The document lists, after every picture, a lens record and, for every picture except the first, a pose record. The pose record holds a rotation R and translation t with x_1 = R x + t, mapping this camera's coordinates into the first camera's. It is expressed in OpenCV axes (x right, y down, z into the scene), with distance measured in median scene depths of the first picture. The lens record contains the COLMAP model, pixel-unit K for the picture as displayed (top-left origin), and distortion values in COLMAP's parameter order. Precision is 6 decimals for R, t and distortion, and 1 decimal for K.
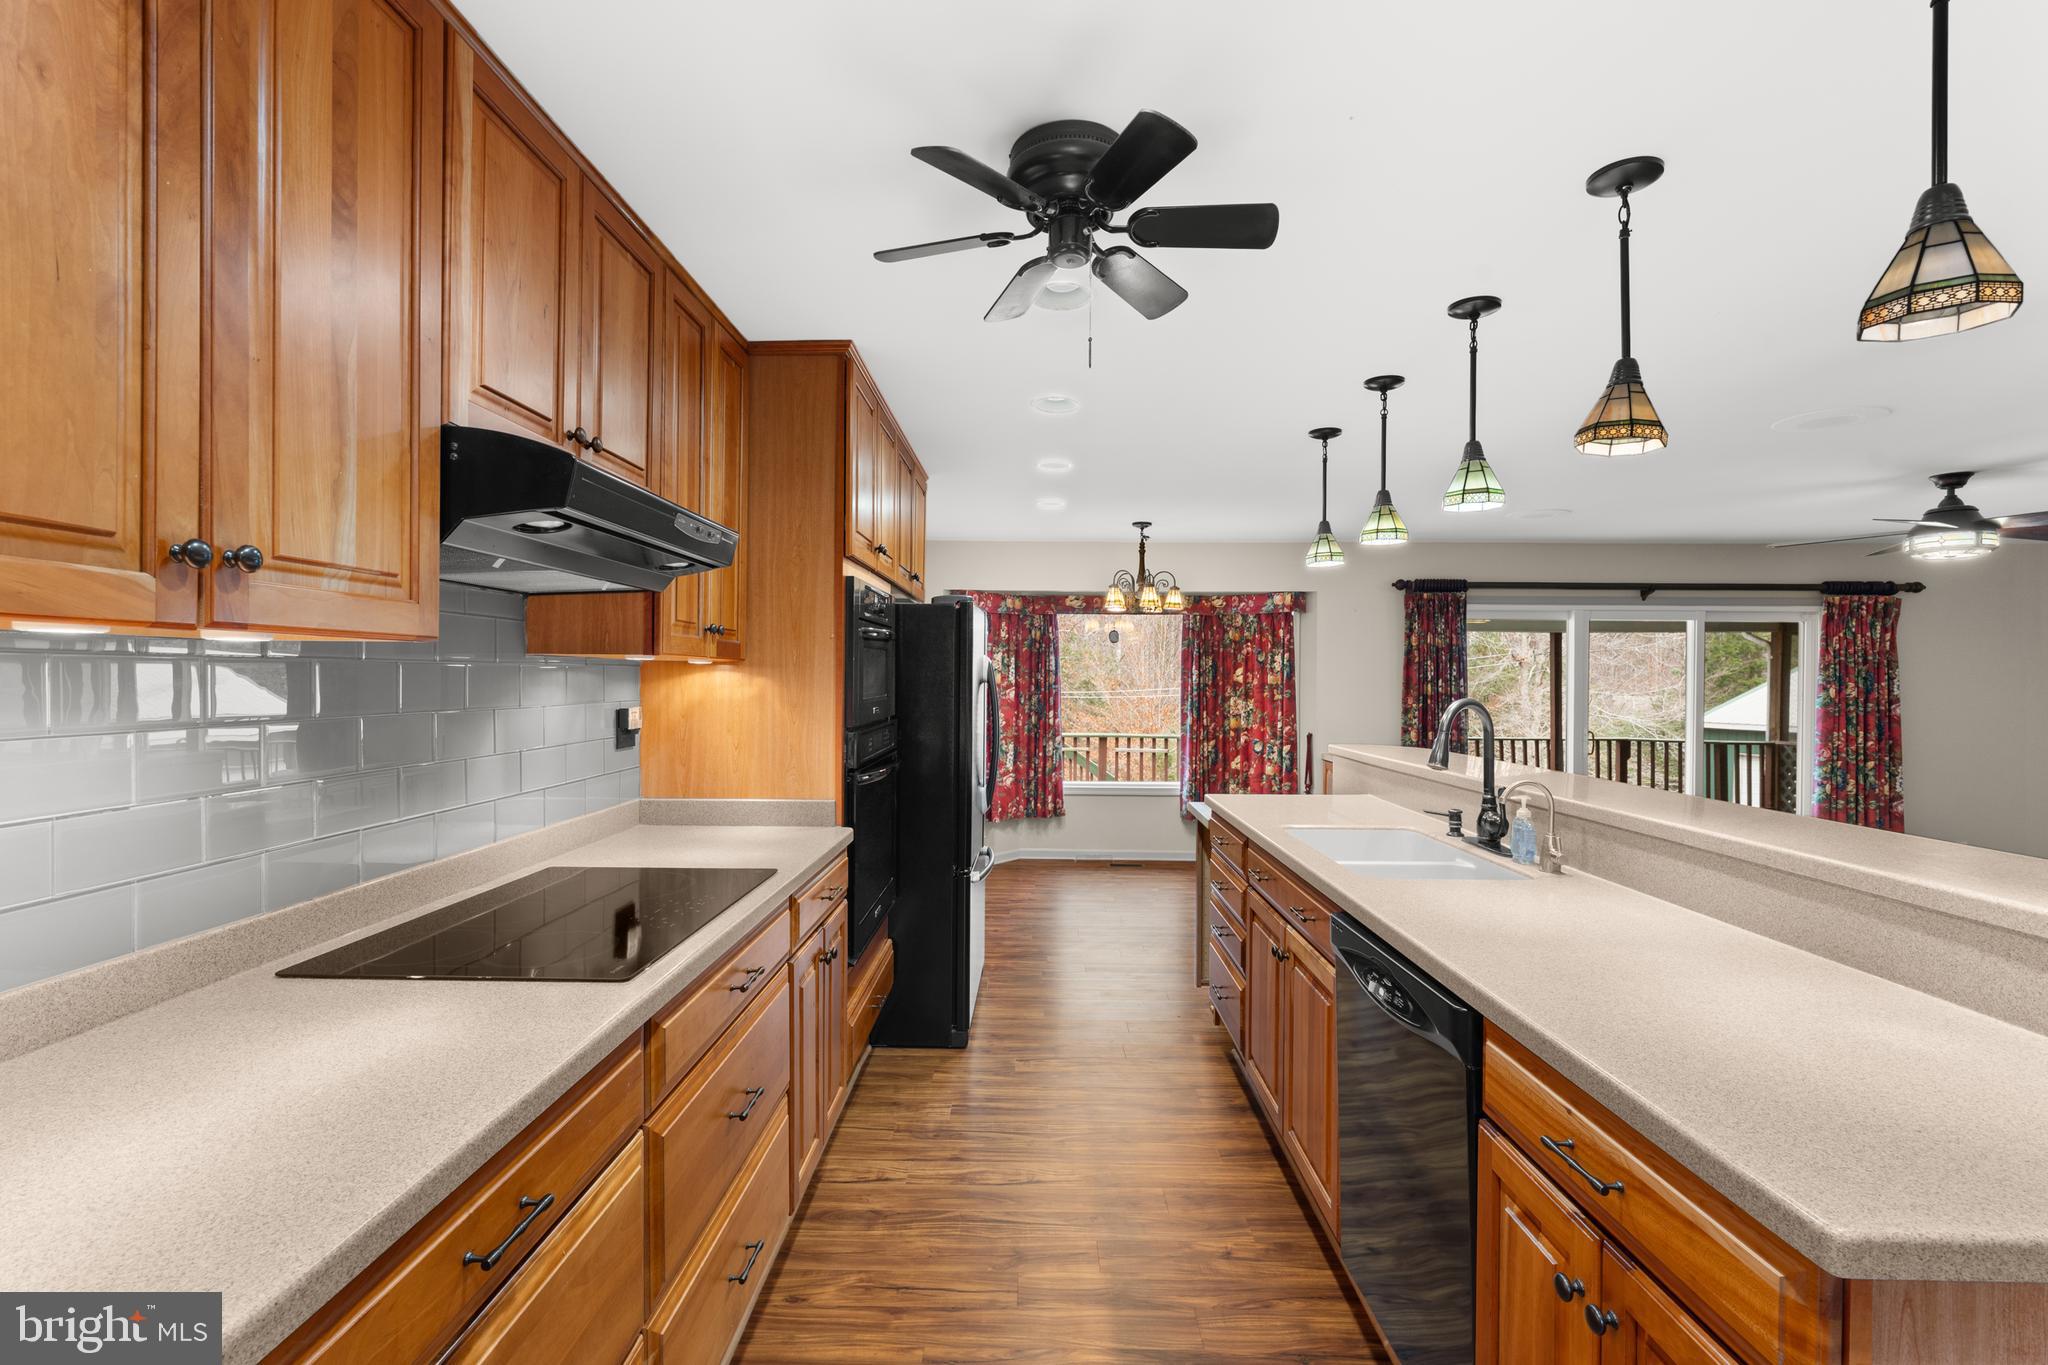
lens RADIAL K [[898.5, 0, 1032.0], [0, 898.5, 682.0], [0, 0, 1]] dist [-0.004778, 0.001900]
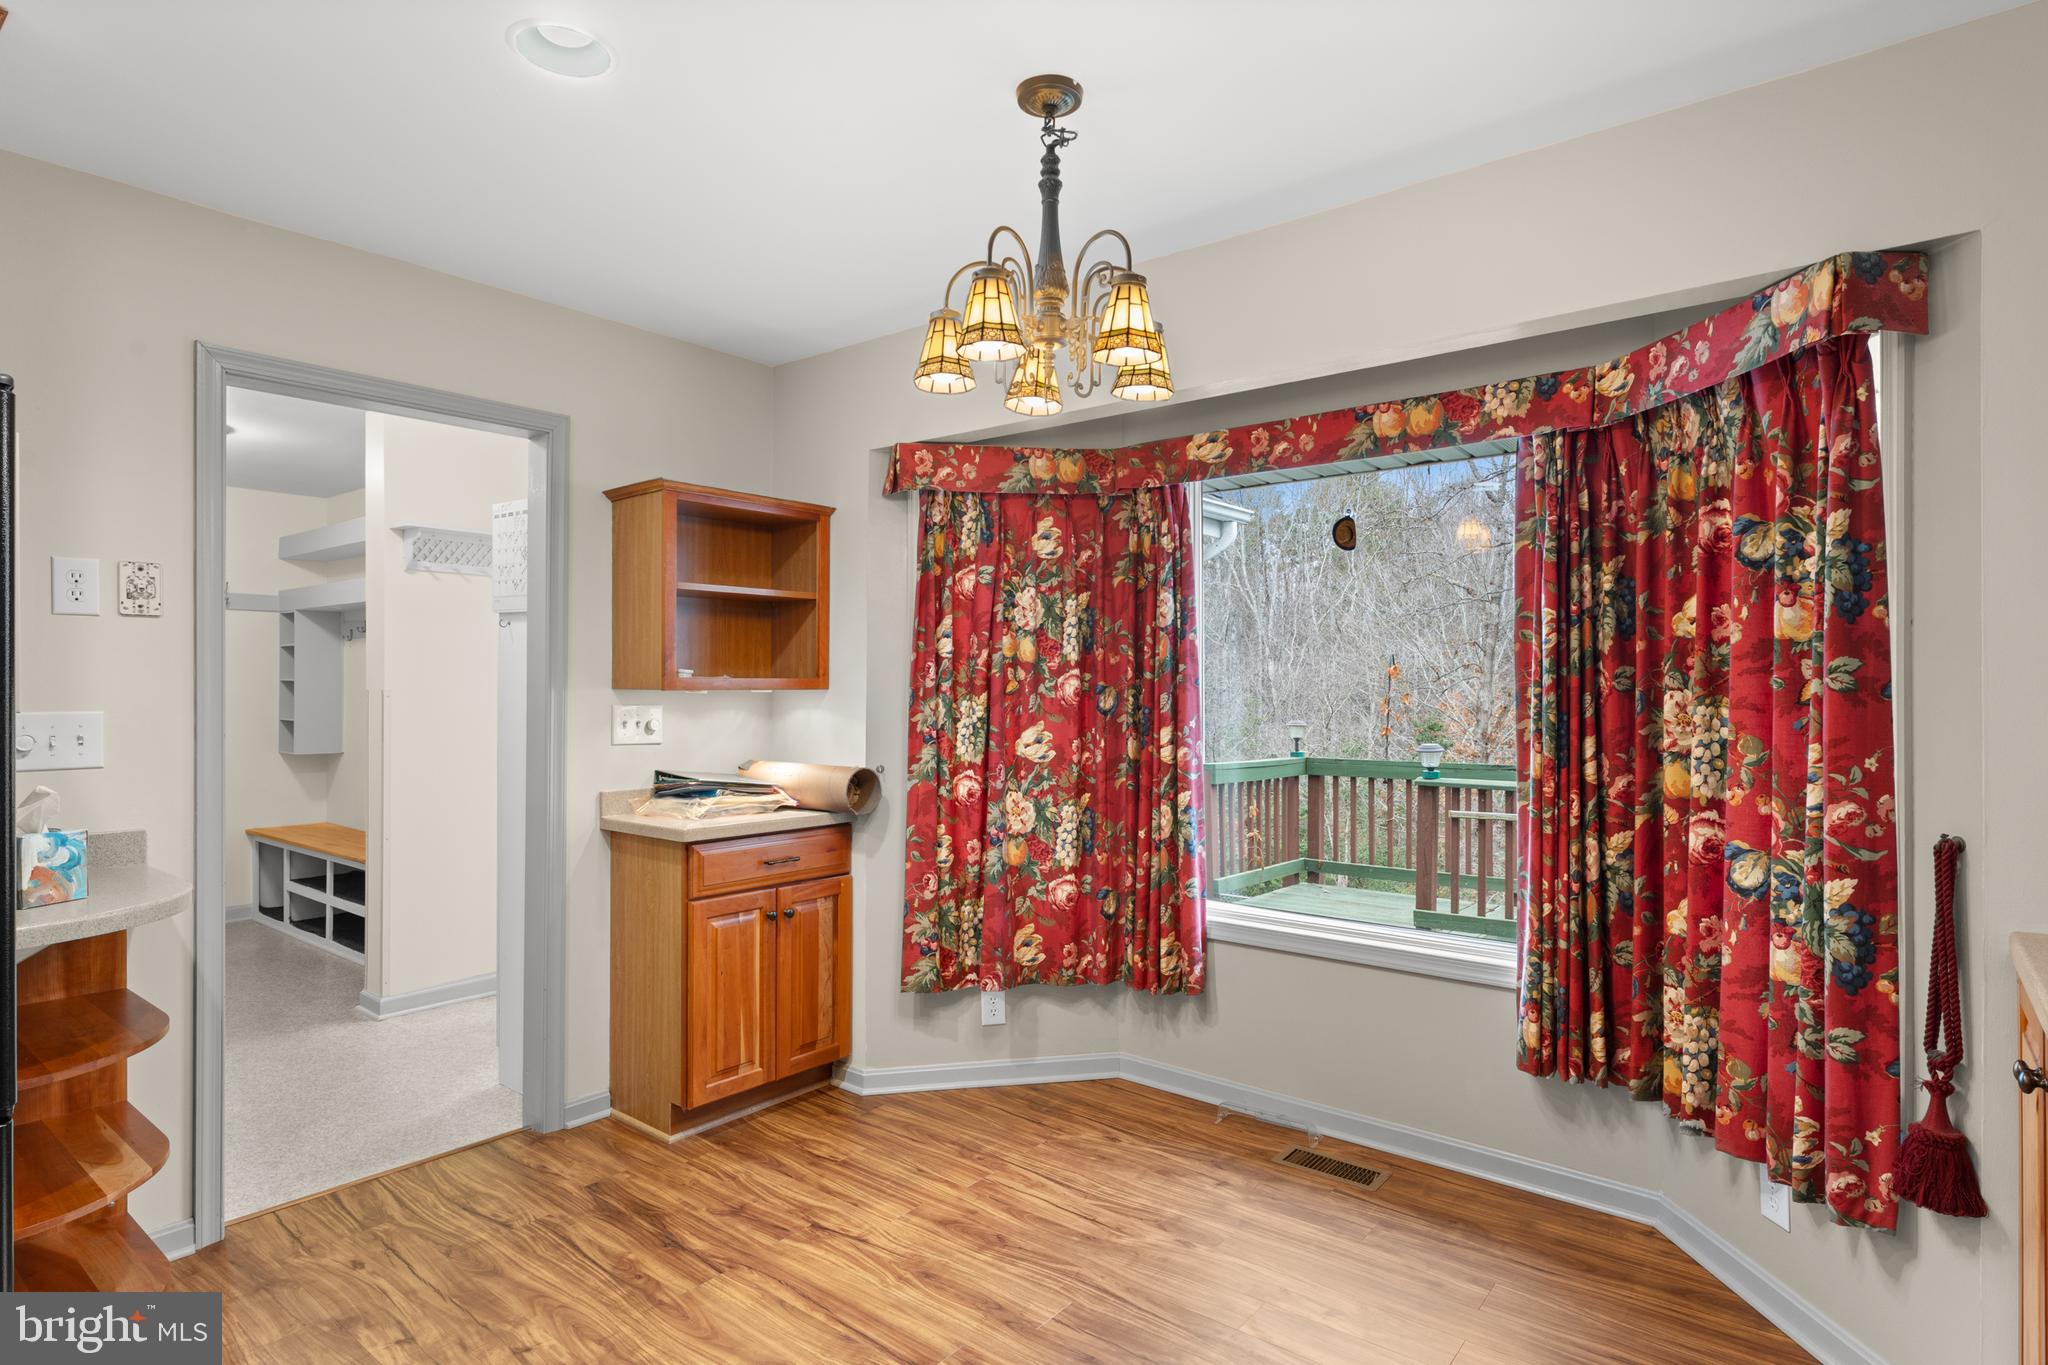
lens RADIAL K [[1078.0, 0, 1019.6], [0, 1078.0, 689.8], [0, 0, 1]] dist [-0.002664, -0.002033]
pose [[0.784032, -0.004540, -0.620704, 0.299057], [-0.000600, 0.999967, -0.008073, 0.020930], [0.620720, 0.006702, 0.784004, 0.638660]]
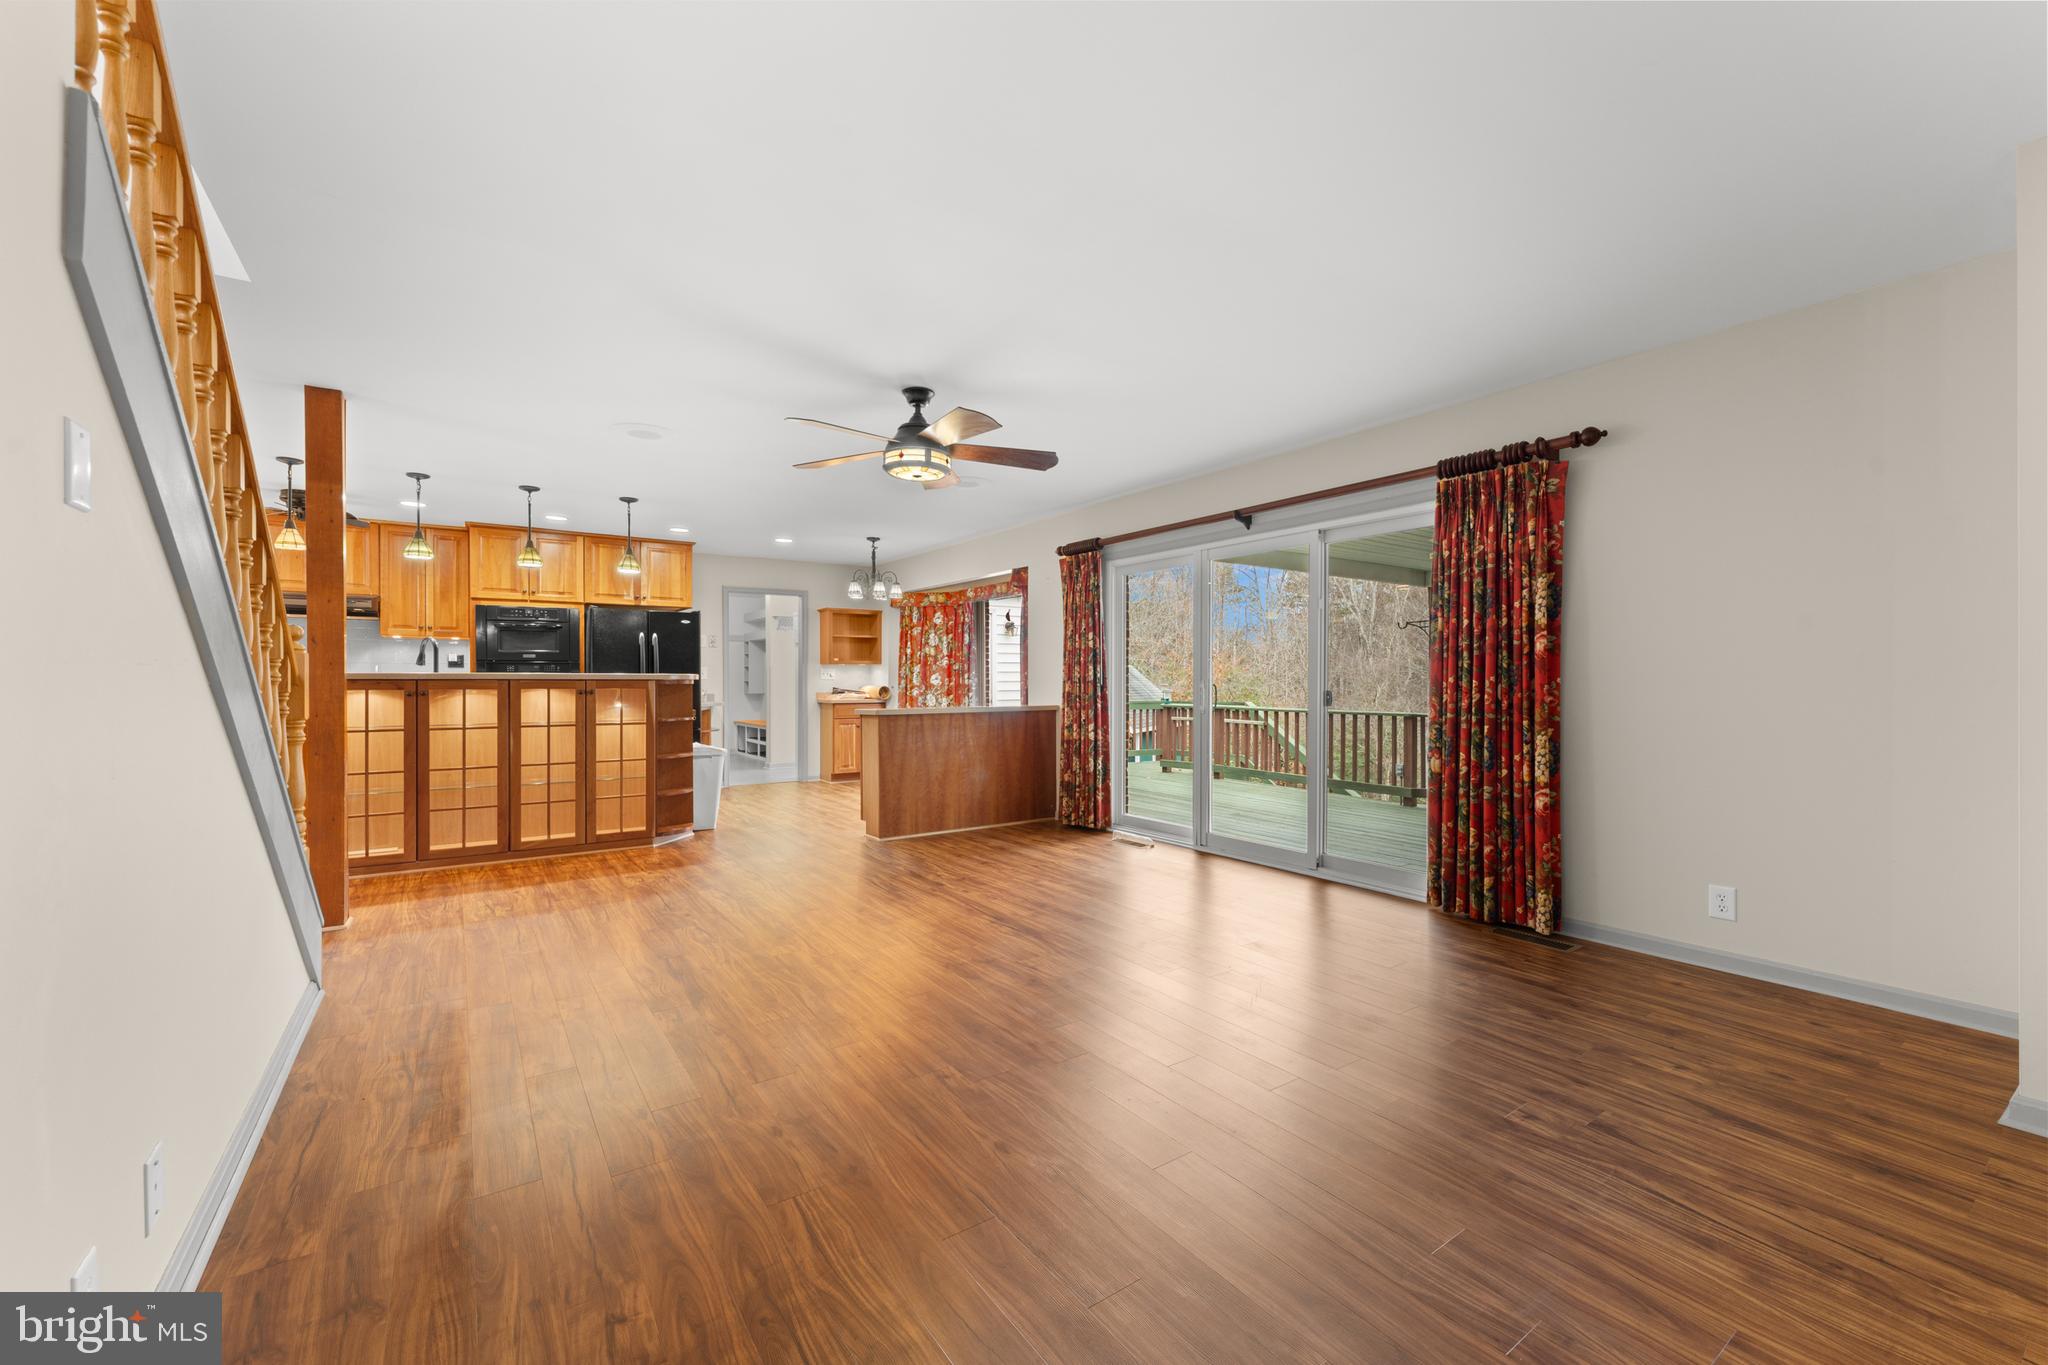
lens RADIAL K [[821.4, 0, 1026.7], [0, 821.4, 680.5], [0, 0, 1]] dist [-0.001312, -0.000087]
pose [[0.580406, -0.009400, -0.814273, 1.211001], [-0.000105, 0.999932, -0.011618, 0.062610], [0.814327, 0.006829, 0.580366, 0.381867]]
